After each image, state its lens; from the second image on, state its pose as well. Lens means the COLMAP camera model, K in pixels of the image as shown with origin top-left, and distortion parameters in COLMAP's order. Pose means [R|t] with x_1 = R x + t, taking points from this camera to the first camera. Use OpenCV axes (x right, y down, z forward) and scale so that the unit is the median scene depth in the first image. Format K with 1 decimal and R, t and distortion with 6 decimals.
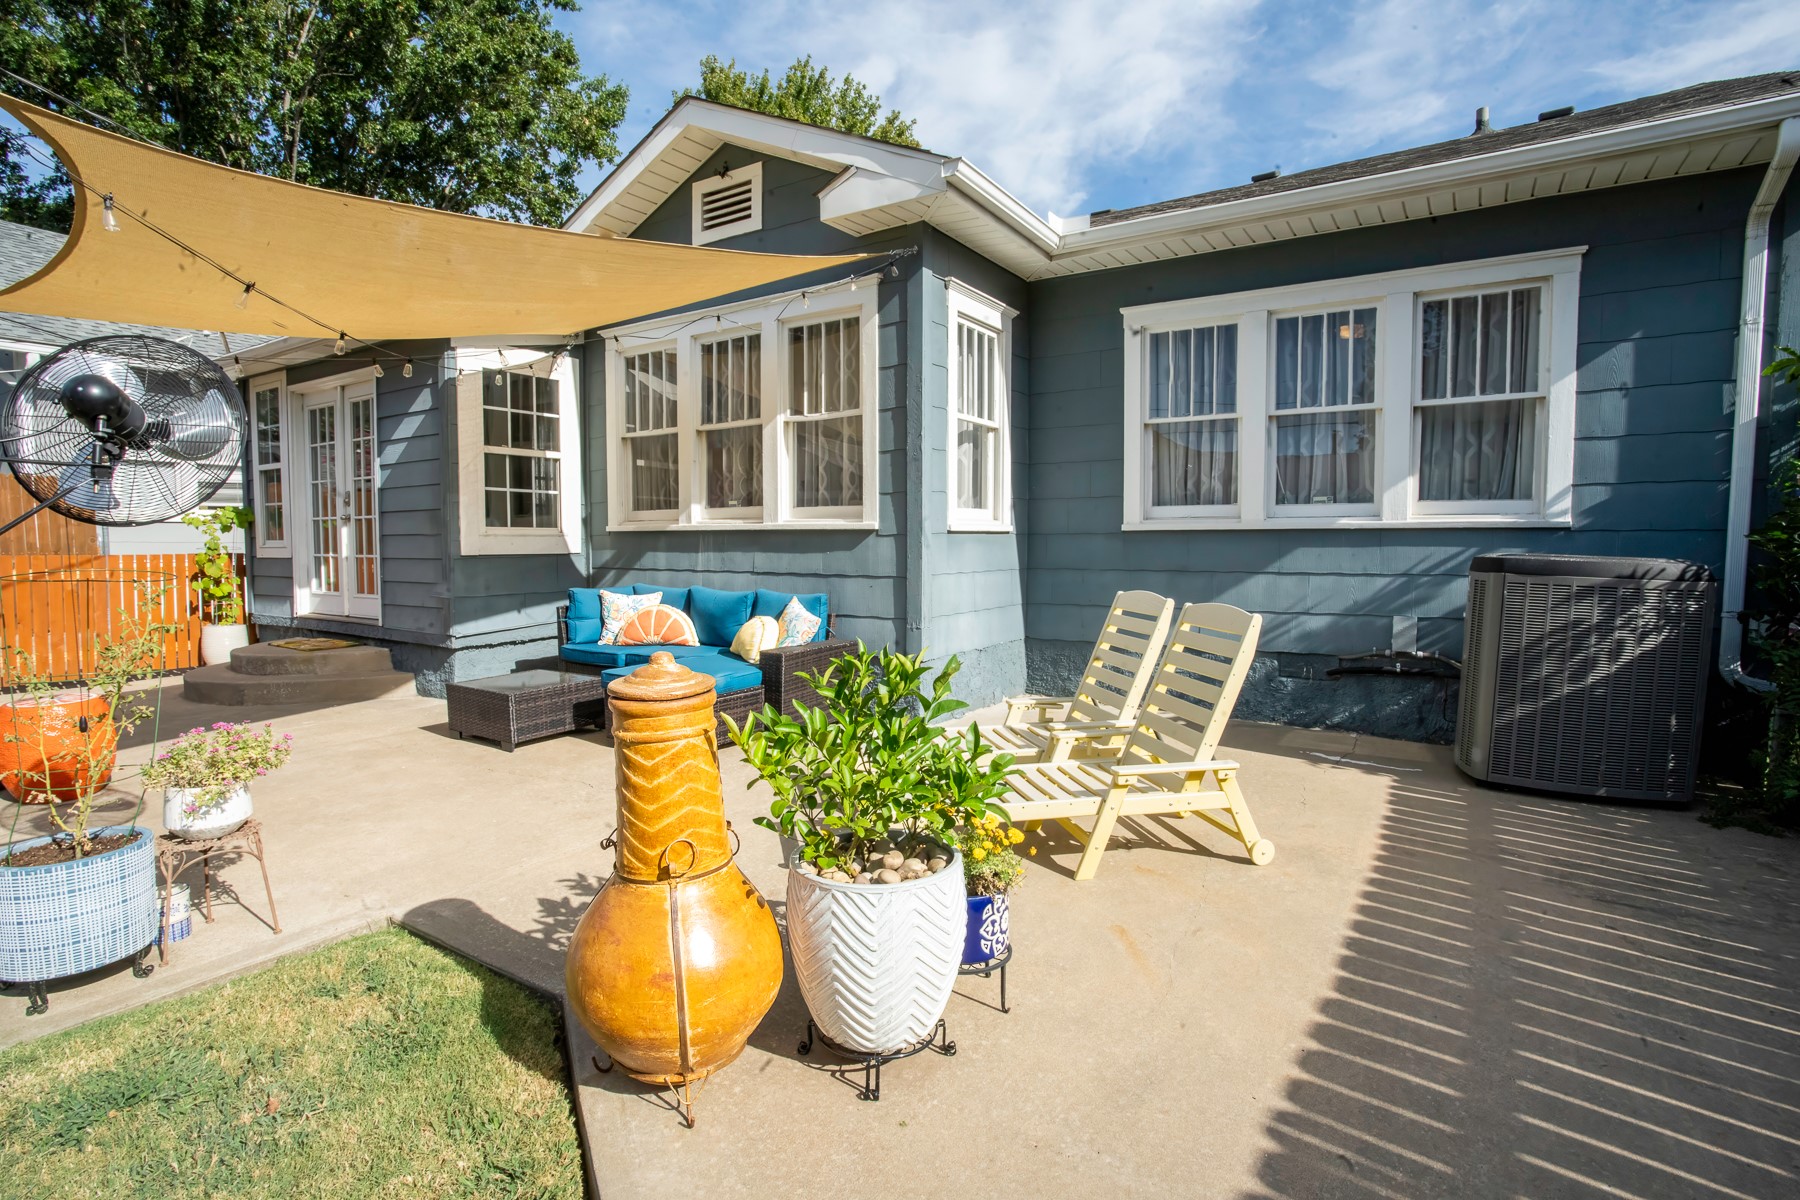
lens RADIAL K [[855.5, 0, 898.3], [0, 855.5, 612.9], [0, 0, 1]] dist [-0.049404, 0.017028]
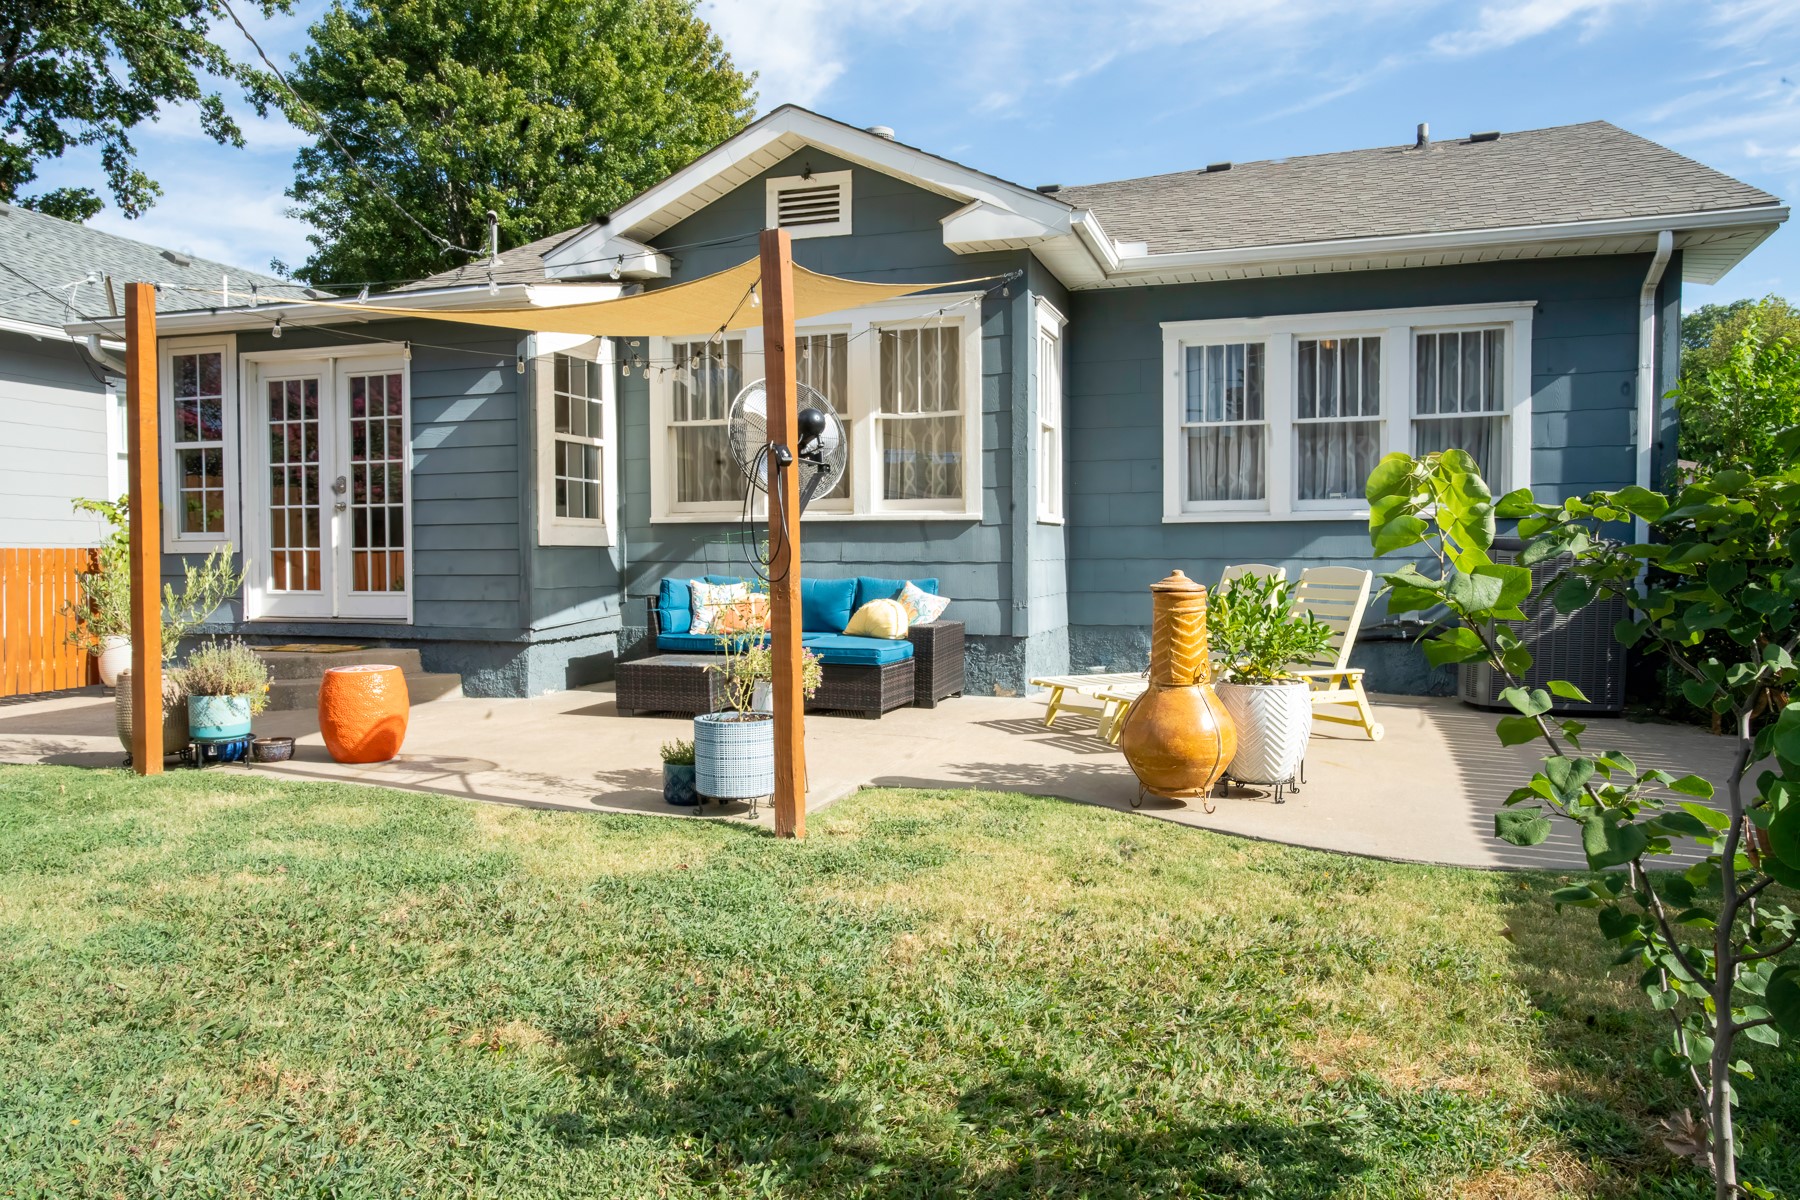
lens RADIAL K [[1211.1, 0, 897.3], [0, 1211.1, 628.3], [0, 0, 1]] dist [0.001470, 0.003261]
pose [[0.969921, -0.017657, 0.242781, -0.487862], [0.023274, 0.999523, -0.020289, 0.068345], [-0.242307, 0.025330, 0.969869, -0.467450]]
